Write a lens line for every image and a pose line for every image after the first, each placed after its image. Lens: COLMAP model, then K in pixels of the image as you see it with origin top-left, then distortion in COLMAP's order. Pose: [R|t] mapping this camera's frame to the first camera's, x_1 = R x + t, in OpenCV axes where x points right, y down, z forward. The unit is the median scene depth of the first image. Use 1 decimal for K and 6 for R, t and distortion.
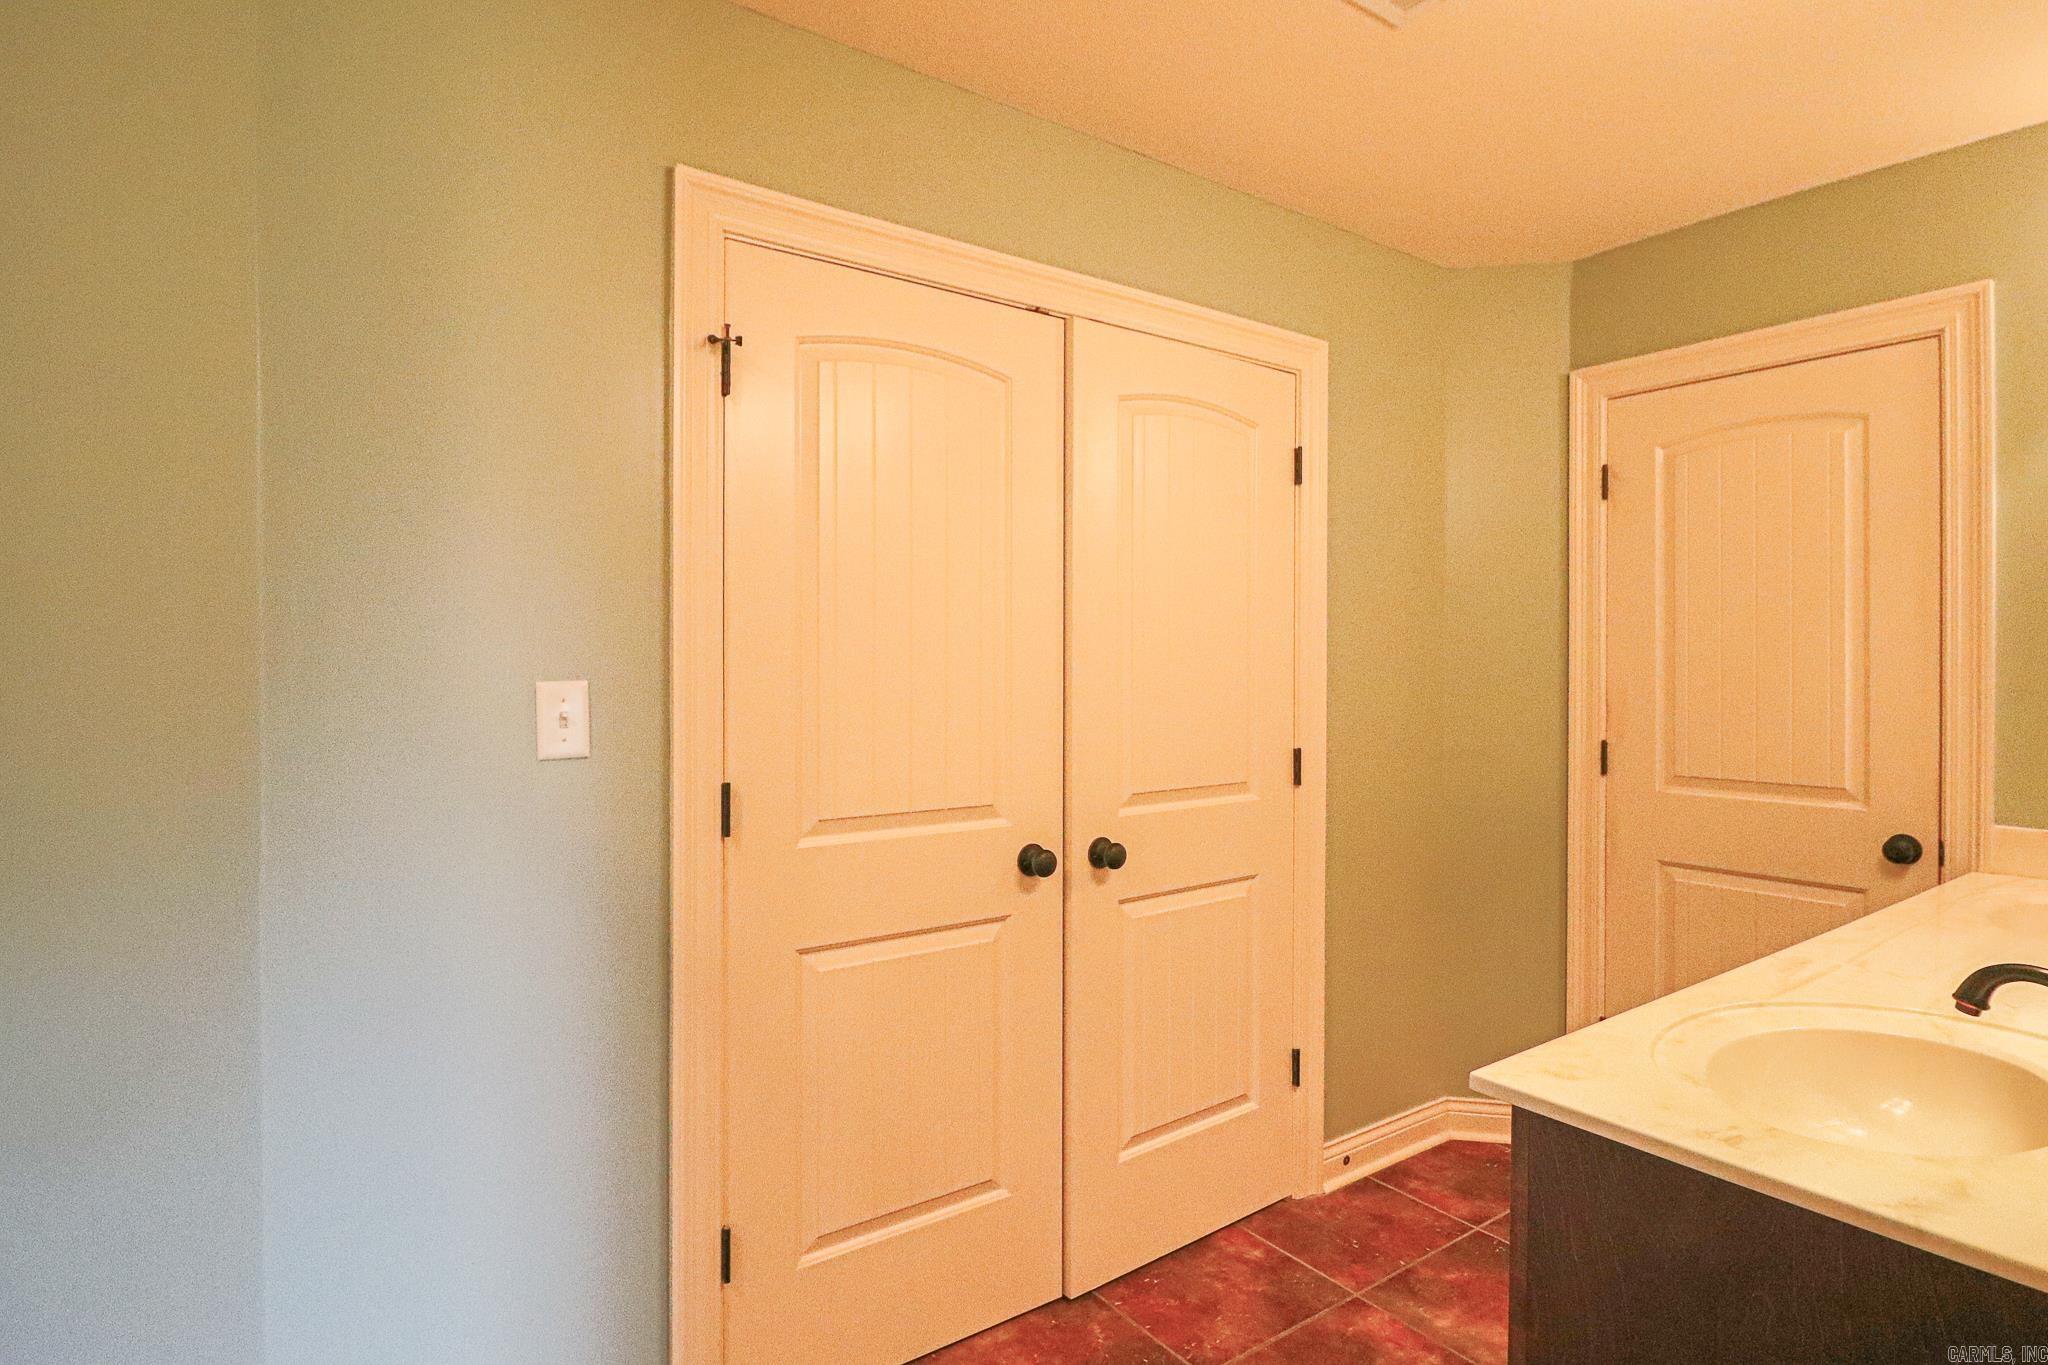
lens RADIAL K [[1048.4, 0, 1024.3], [0, 1048.4, 660.5], [0, 0, 1]] dist [0.009458, -0.018787]
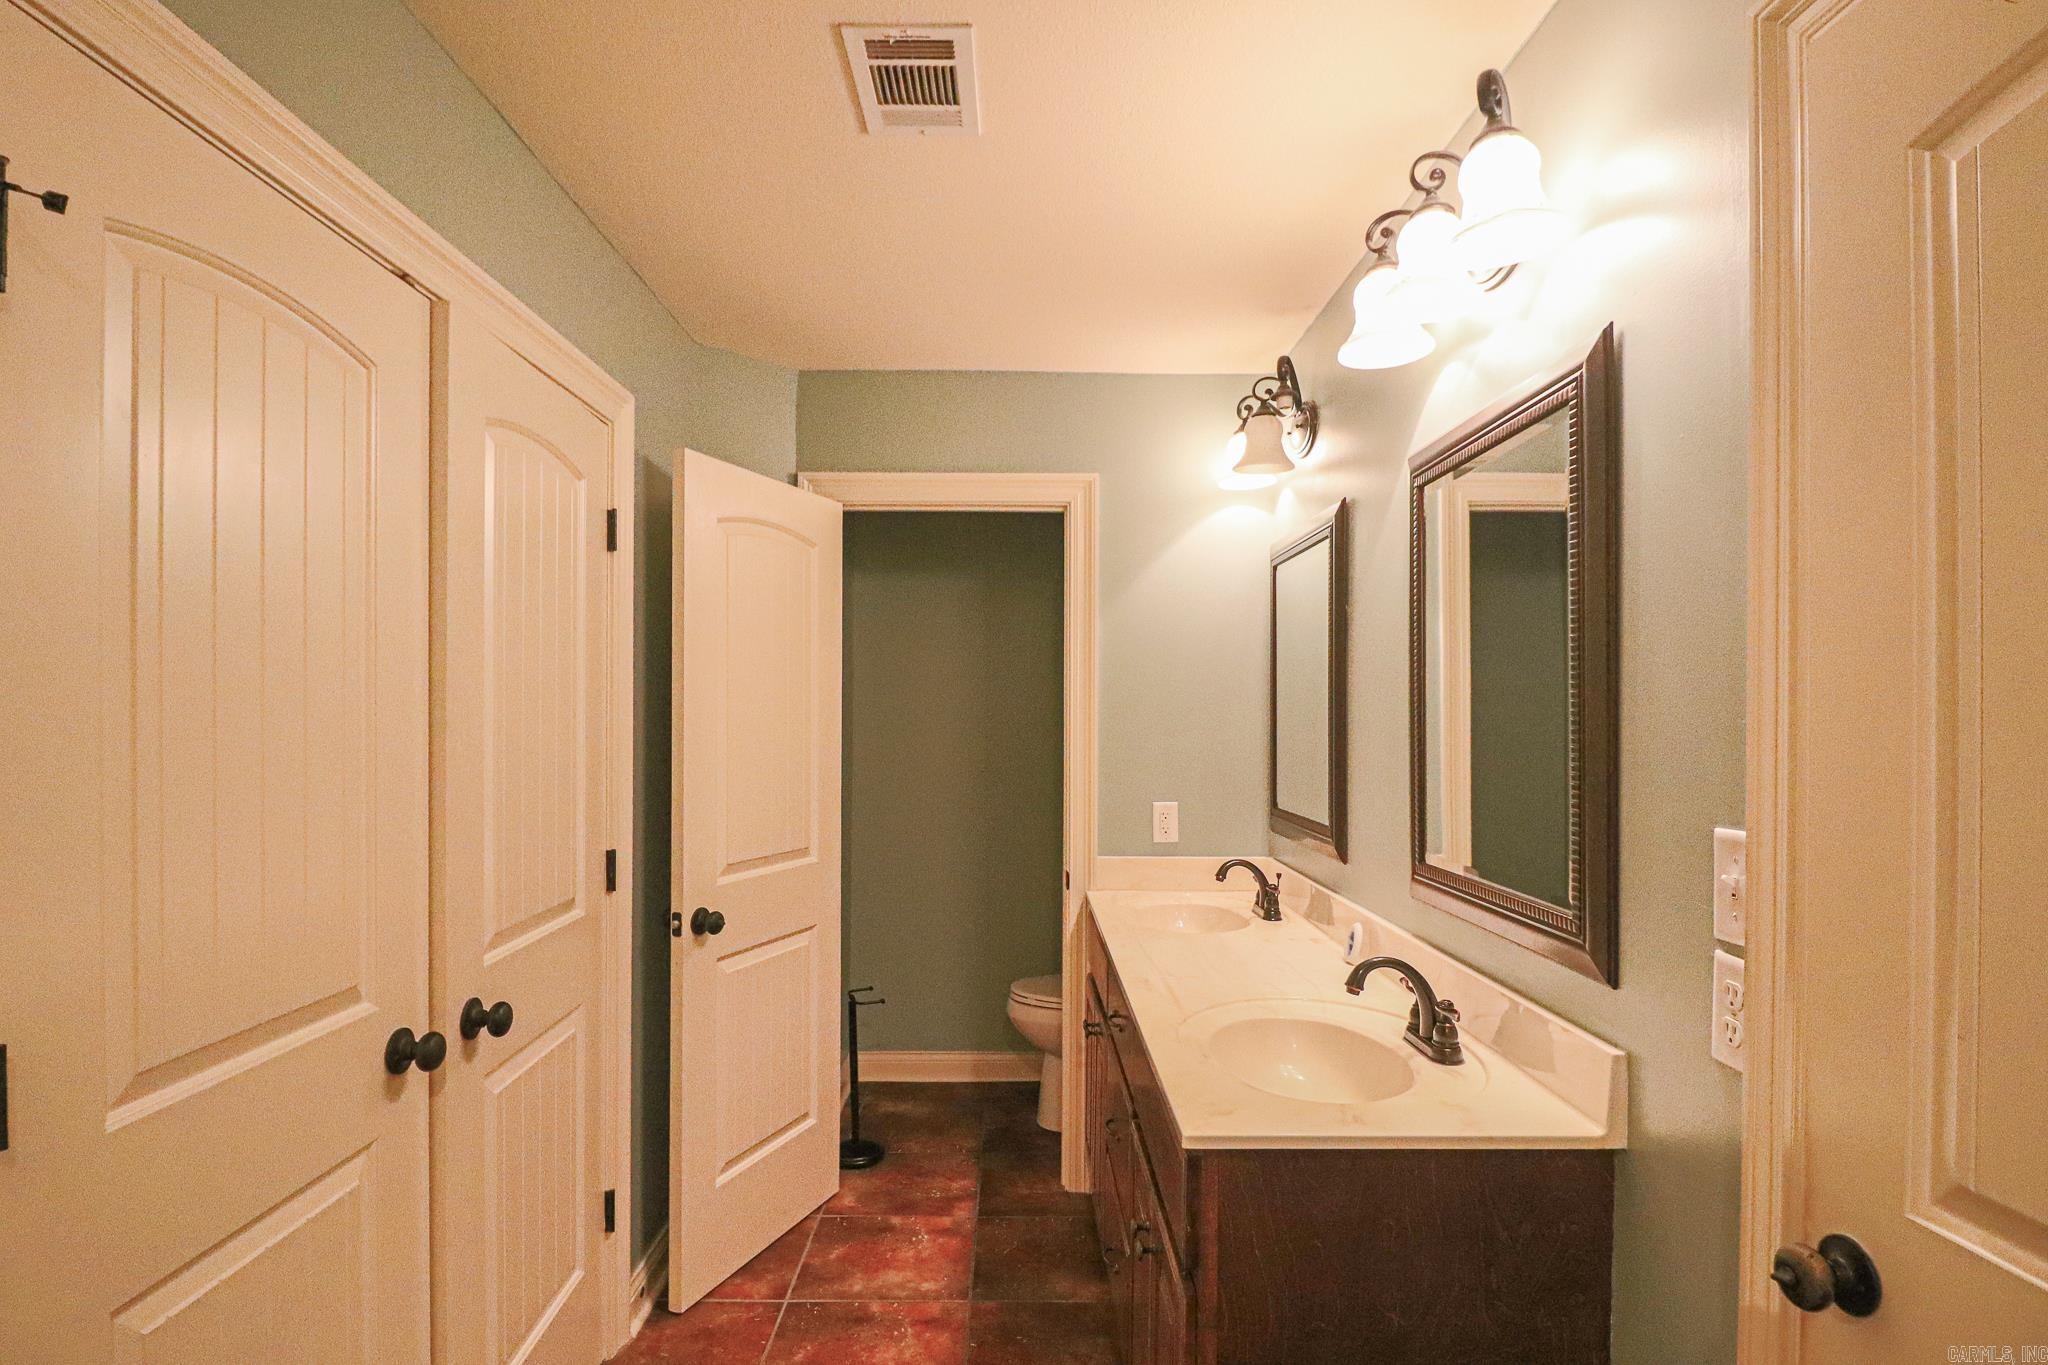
lens RADIAL K [[1079.8, 0, 1021.2], [0, 1079.8, 712.1], [0, 0, 1]] dist [0.000961, -0.015377]
pose [[0.577317, 0.001855, 0.816518, -0.337949], [-0.002436, 0.999997, -0.000549, -0.038804], [-0.816516, -0.001672, 0.577320, 0.233324]]
